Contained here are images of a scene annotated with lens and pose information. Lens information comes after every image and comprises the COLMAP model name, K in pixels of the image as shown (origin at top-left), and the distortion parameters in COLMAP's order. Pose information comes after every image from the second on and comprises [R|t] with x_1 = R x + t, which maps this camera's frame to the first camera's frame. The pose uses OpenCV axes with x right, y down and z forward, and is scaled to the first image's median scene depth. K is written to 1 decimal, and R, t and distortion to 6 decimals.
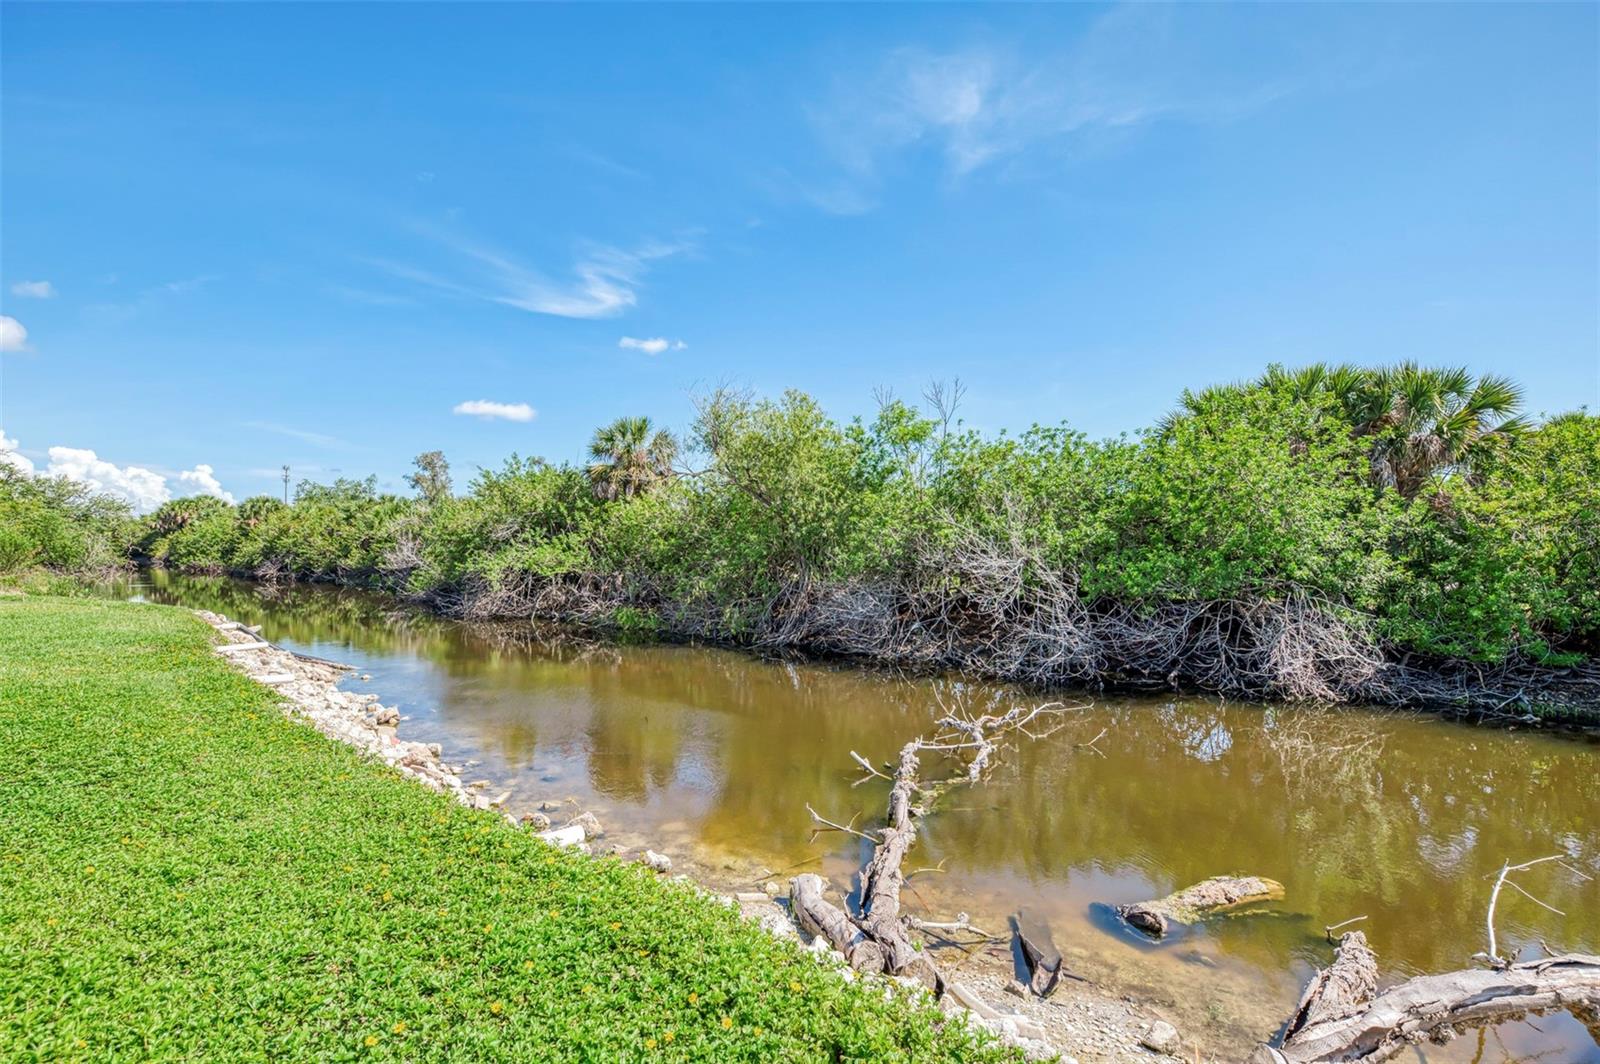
lens RADIAL K [[679.3, 0, 801.3], [0, 679.3, 540.4], [0, 0, 1]] dist [0.018291, -0.006934]
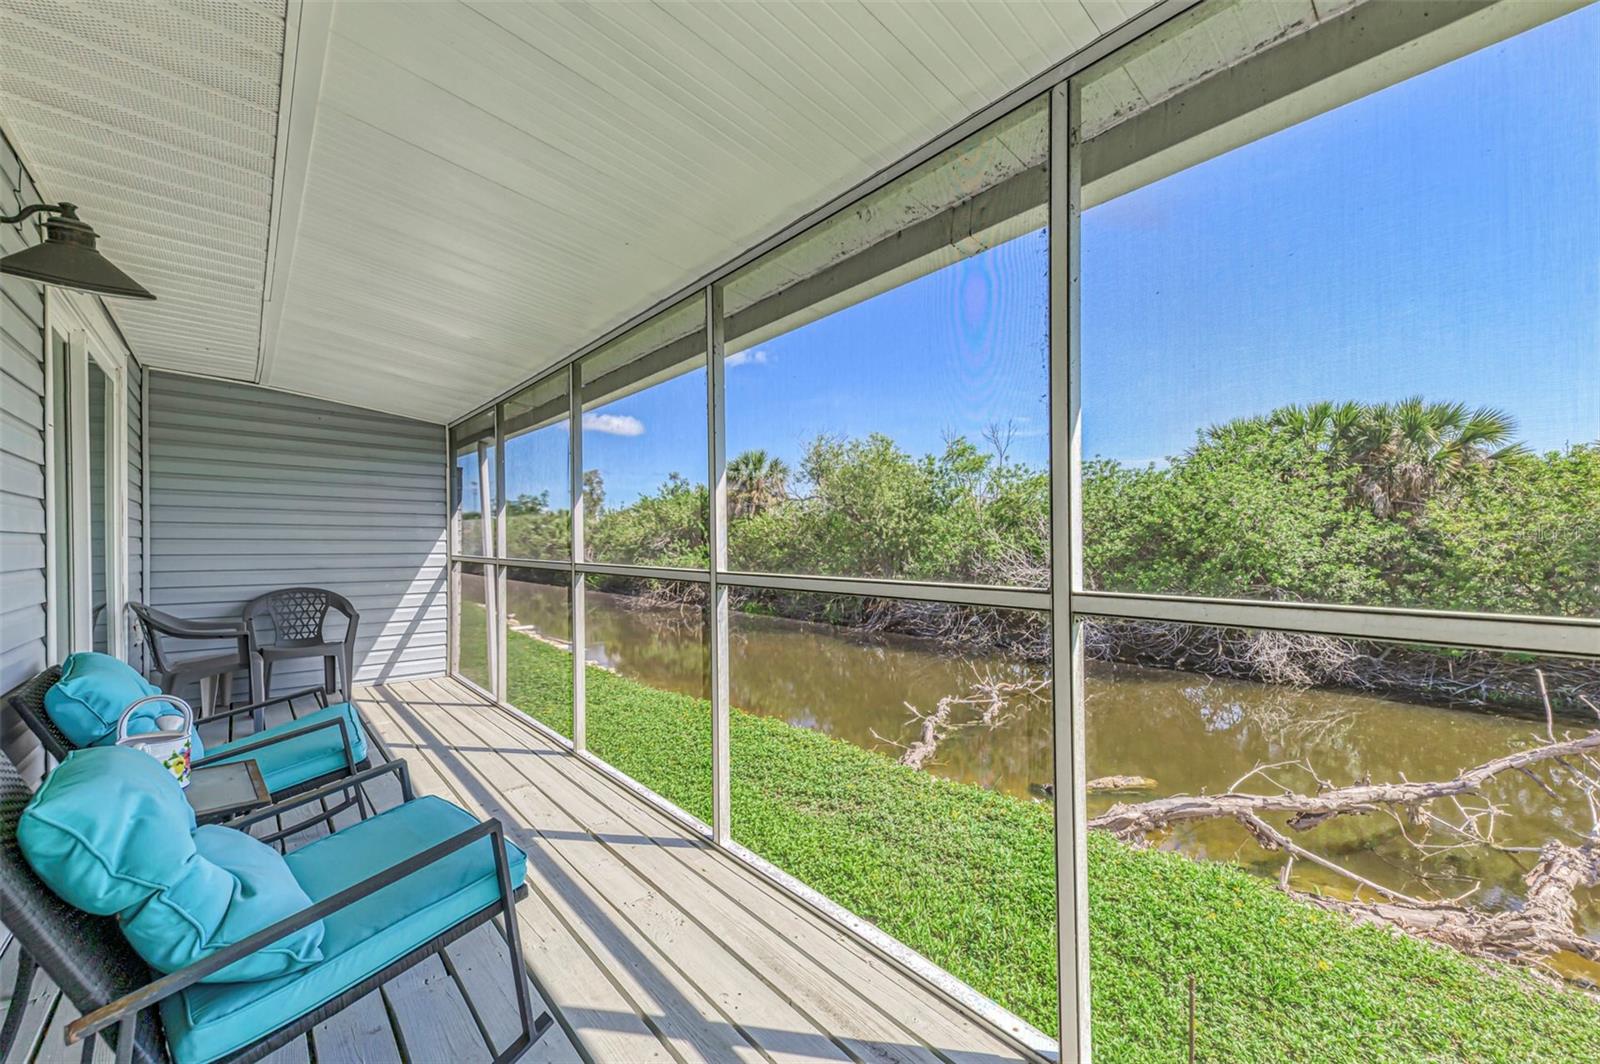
lens RADIAL K [[622.1, 0, 798.4], [0, 622.1, 541.3], [0, 0, 1]] dist [0.029693, 0.000019]
pose [[0.986561, -0.009323, -0.163130, 0.039228], [0.010458, 0.999927, 0.006098, -0.034281], [0.163061, -0.007722, 0.986586, -0.231788]]
